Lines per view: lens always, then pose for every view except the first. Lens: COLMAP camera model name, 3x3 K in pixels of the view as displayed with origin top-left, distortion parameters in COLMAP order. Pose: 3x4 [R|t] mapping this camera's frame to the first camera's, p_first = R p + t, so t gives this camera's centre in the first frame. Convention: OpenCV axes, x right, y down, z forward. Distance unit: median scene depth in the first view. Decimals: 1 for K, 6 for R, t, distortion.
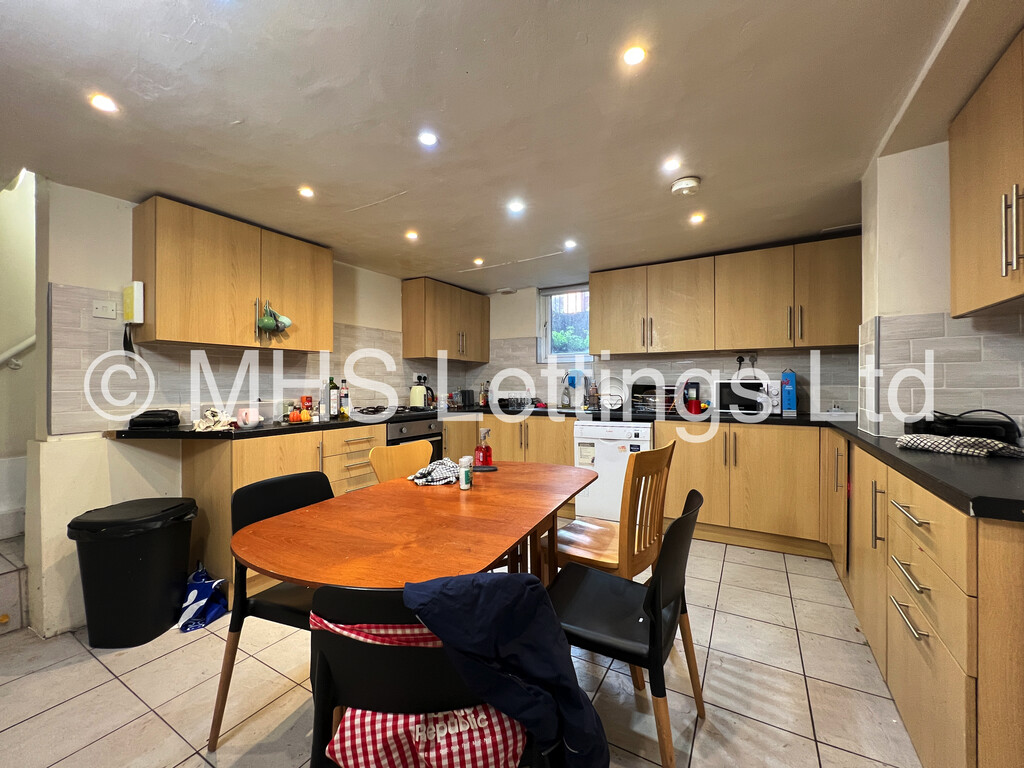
lens RADIAL K [[415.3, 0, 512.0], [0, 415.3, 384.0], [0, 0, 1]] dist [-0.000211, -0.000018]
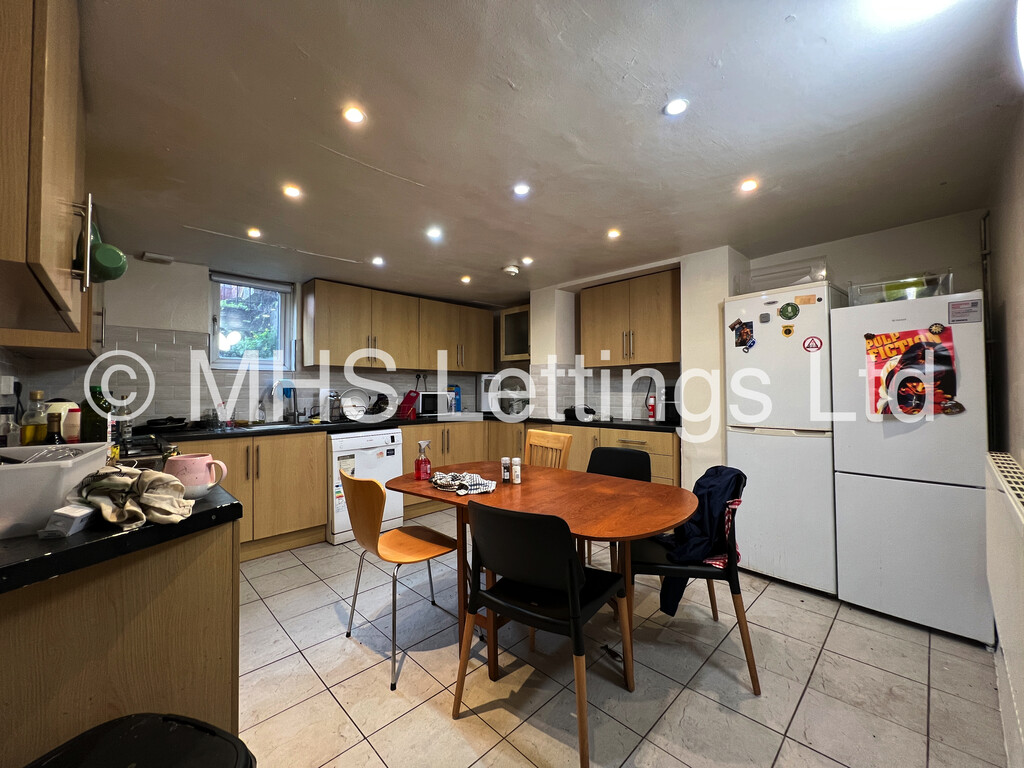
lens RADIAL K [[409.2, 0, 512.0], [0, 409.2, 384.0], [0, 0, 1]] dist [0.000195, 0.000012]
pose [[0.264330, 0.022161, 0.964178, -0.657884], [0.008322, 0.999646, -0.025258, 0.000451], [-0.964396, 0.014700, 0.264053, 0.367384]]
